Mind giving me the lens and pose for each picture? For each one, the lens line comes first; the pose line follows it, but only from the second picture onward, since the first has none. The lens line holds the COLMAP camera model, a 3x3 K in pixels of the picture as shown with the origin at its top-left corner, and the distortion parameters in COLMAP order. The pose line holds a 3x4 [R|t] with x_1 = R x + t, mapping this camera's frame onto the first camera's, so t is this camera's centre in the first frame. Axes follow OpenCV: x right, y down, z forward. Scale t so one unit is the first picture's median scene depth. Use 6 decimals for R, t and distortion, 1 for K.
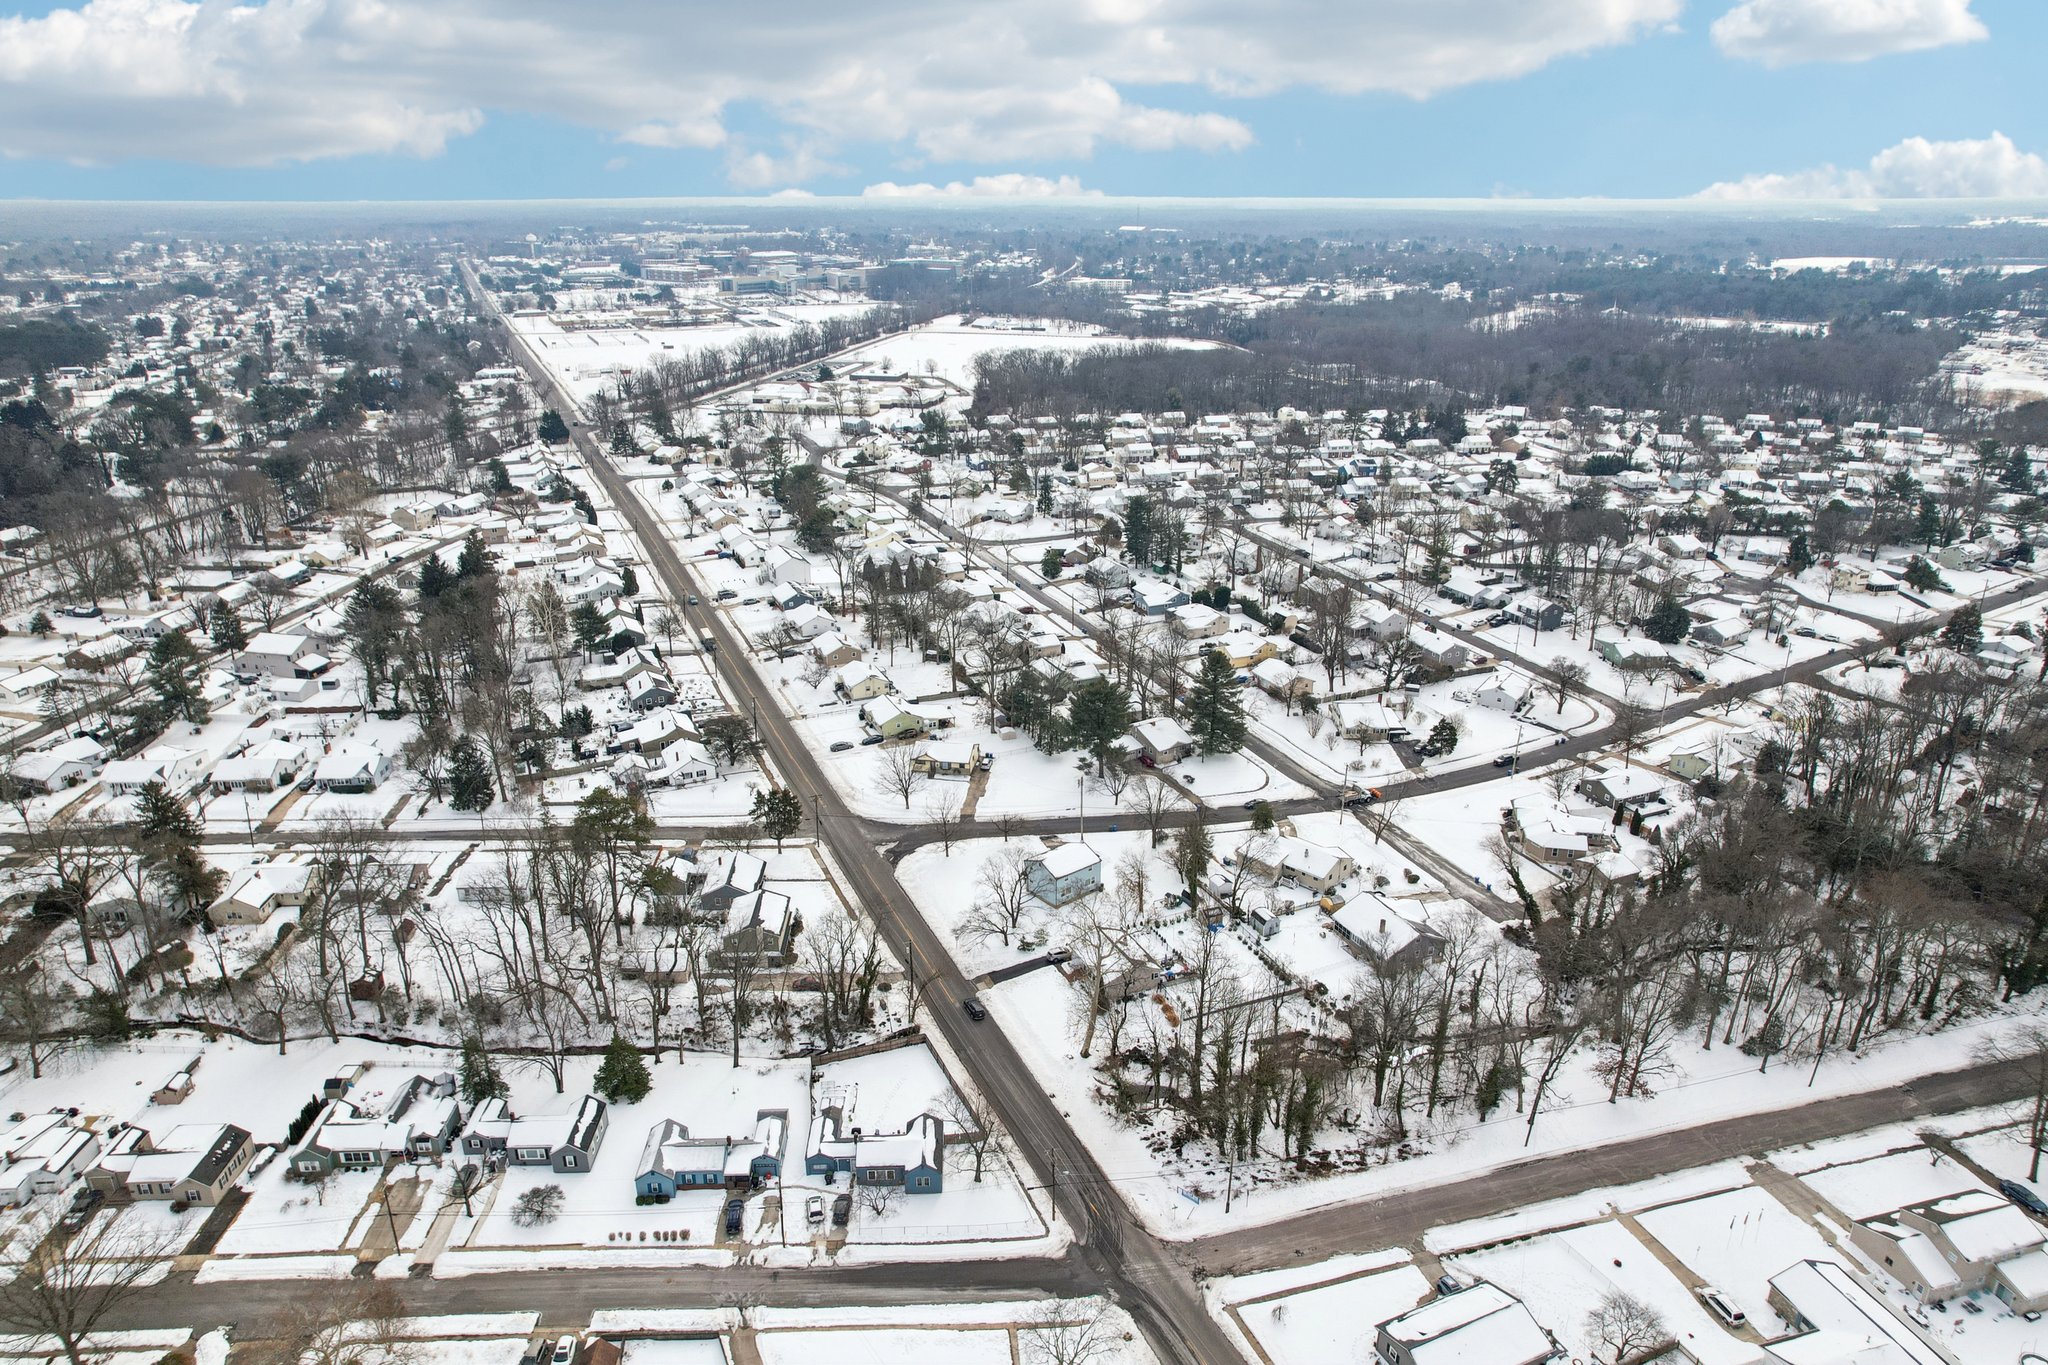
lens RADIAL K [[1321.1, 0, 1030.2], [0, 1321.1, 687.5], [0, 0, 1]] dist [-0.078448, 0.070386]
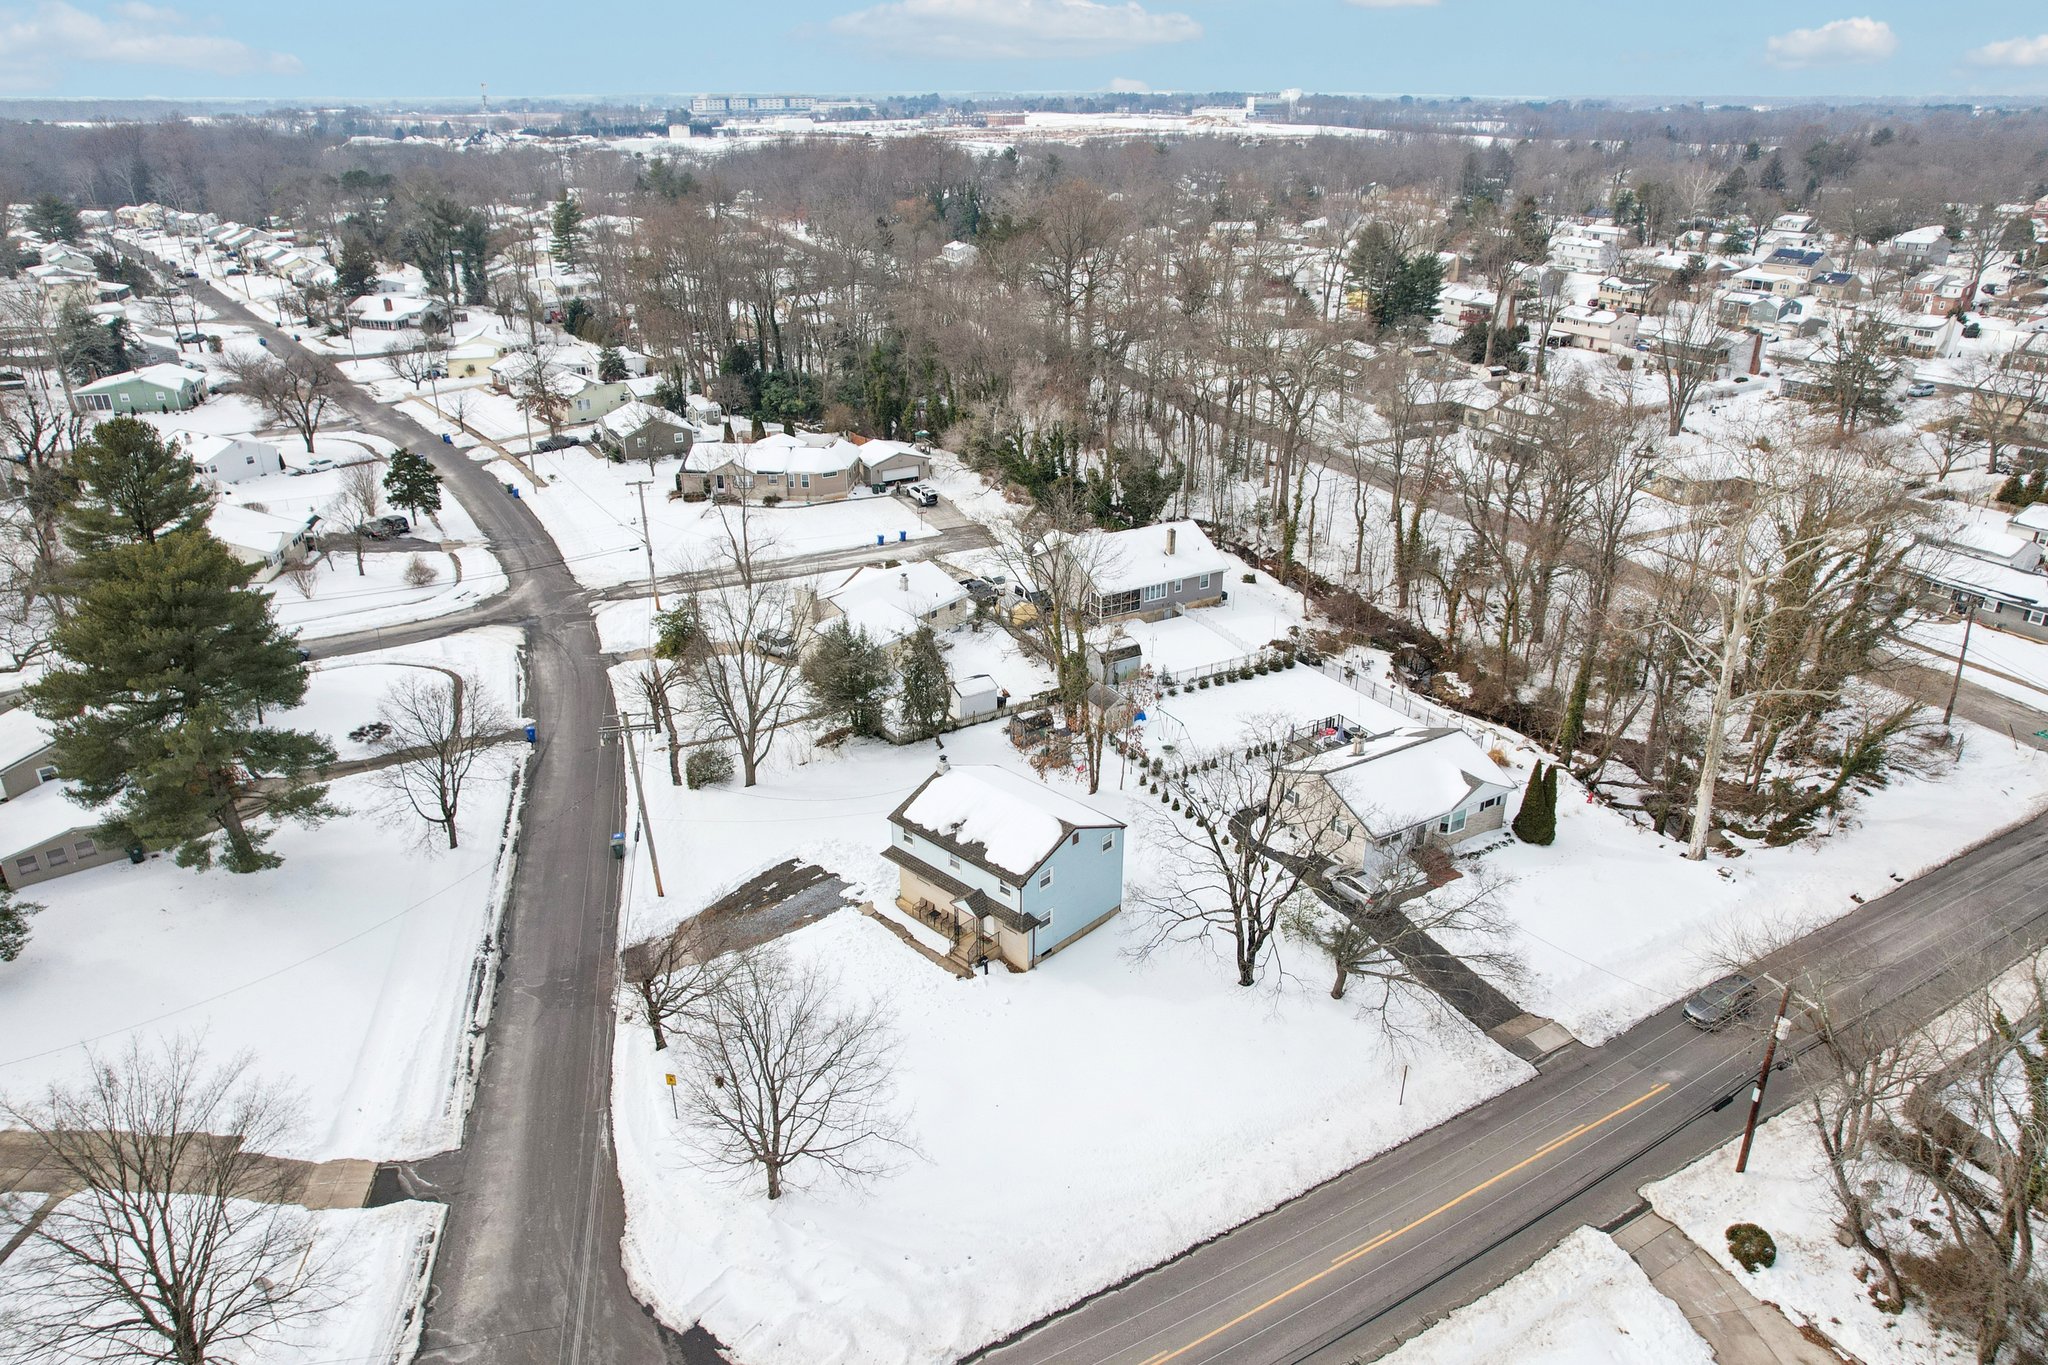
lens RADIAL K [[1313.4, 0, 1024.0], [0, 1313.4, 682.5], [0, 0, 1]] dist [-0.044933, -0.000667]
pose [[-0.112622, -0.413292, 0.903607, -0.192169], [0.357720, 0.831552, 0.424920, -0.025879], [-0.927013, 0.371094, 0.054192, 0.729849]]
